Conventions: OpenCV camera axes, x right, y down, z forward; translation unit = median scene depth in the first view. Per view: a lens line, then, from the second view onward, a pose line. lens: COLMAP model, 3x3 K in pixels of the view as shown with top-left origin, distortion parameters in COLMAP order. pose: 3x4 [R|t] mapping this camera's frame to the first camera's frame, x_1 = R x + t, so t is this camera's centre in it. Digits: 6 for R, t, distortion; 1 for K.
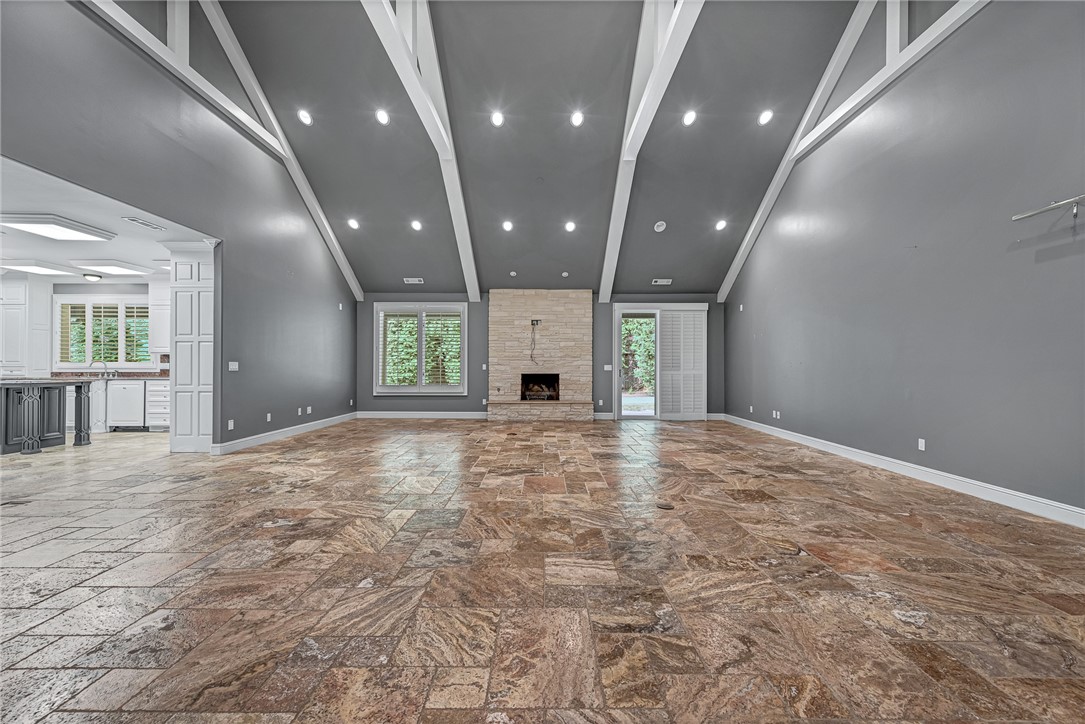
lens RADIAL K [[435.6, 0, 542.7], [0, 435.6, 365.3], [0, 0, 1]] dist [0.012723, -0.003686]
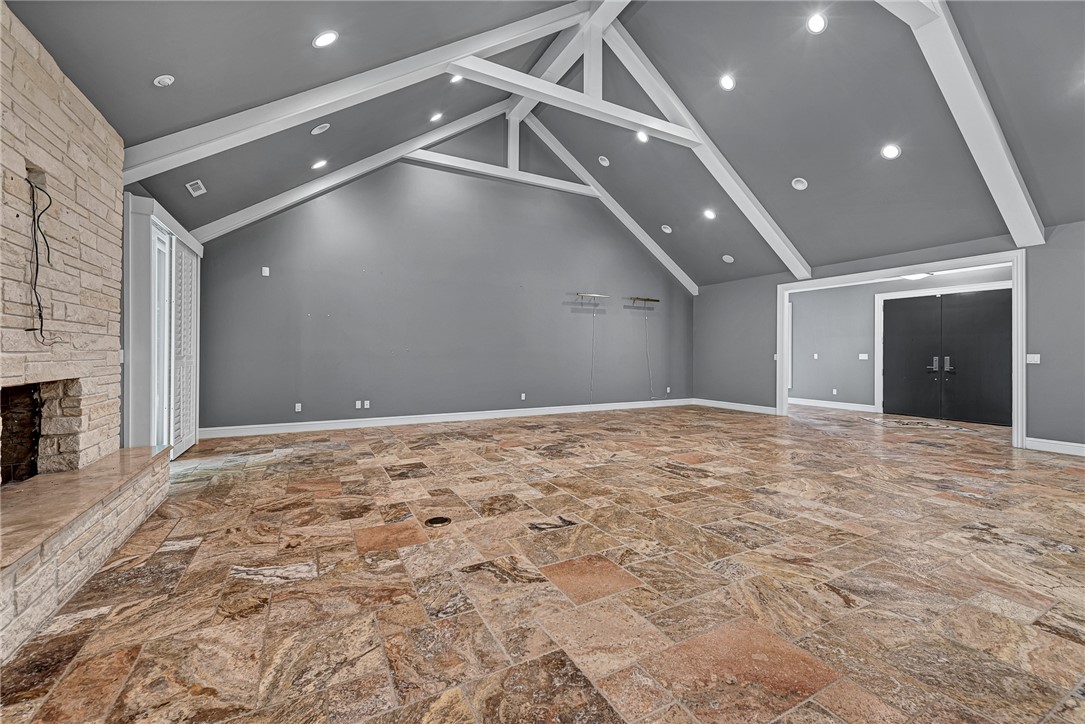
lens RADIAL K [[435.6, 0, 544.0], [0, 435.6, 356.0], [0, 0, 1]] dist [0.012723, -0.003686]
pose [[-0.467712, -0.009554, 0.883829, -0.383879], [-0.007646, 0.999948, 0.006763, -0.000456], [-0.883848, -0.003594, -0.467761, 0.881055]]
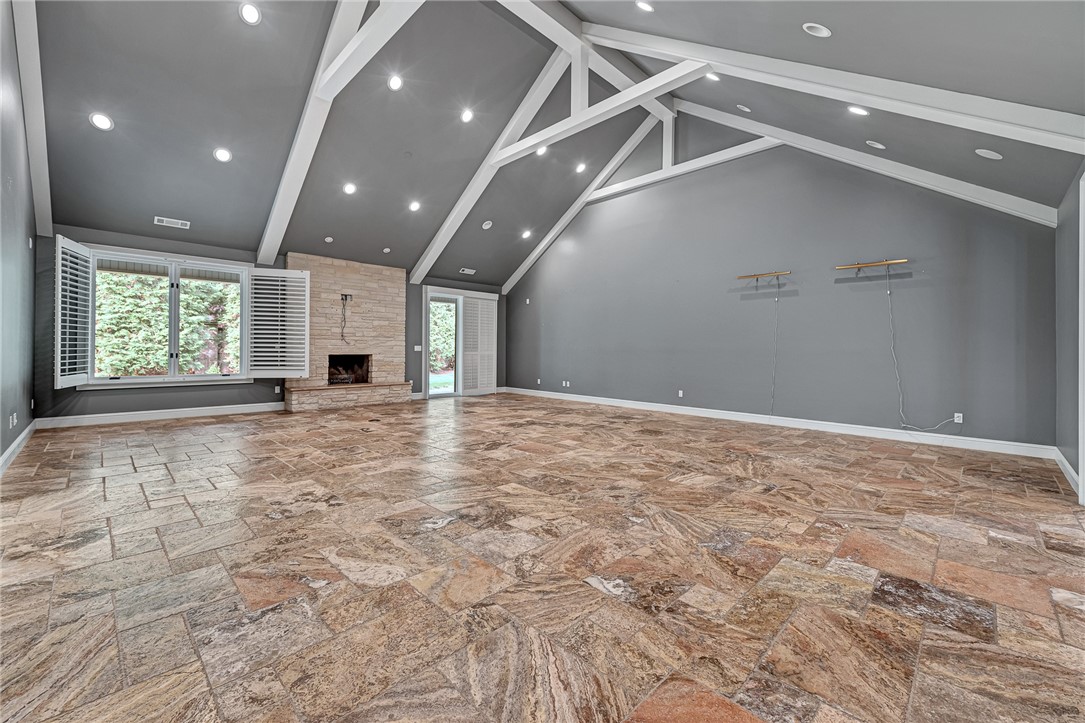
lens RADIAL K [[435.6, 0, 547.5], [0, 435.6, 348.9], [0, 0, 1]] dist [0.012723, -0.003686]
pose [[0.703090, 0.005000, 0.711083, -0.378245], [-0.010940, 0.999933, 0.003786, -0.000434], [-0.711017, -0.010441, 0.703098, 0.074530]]
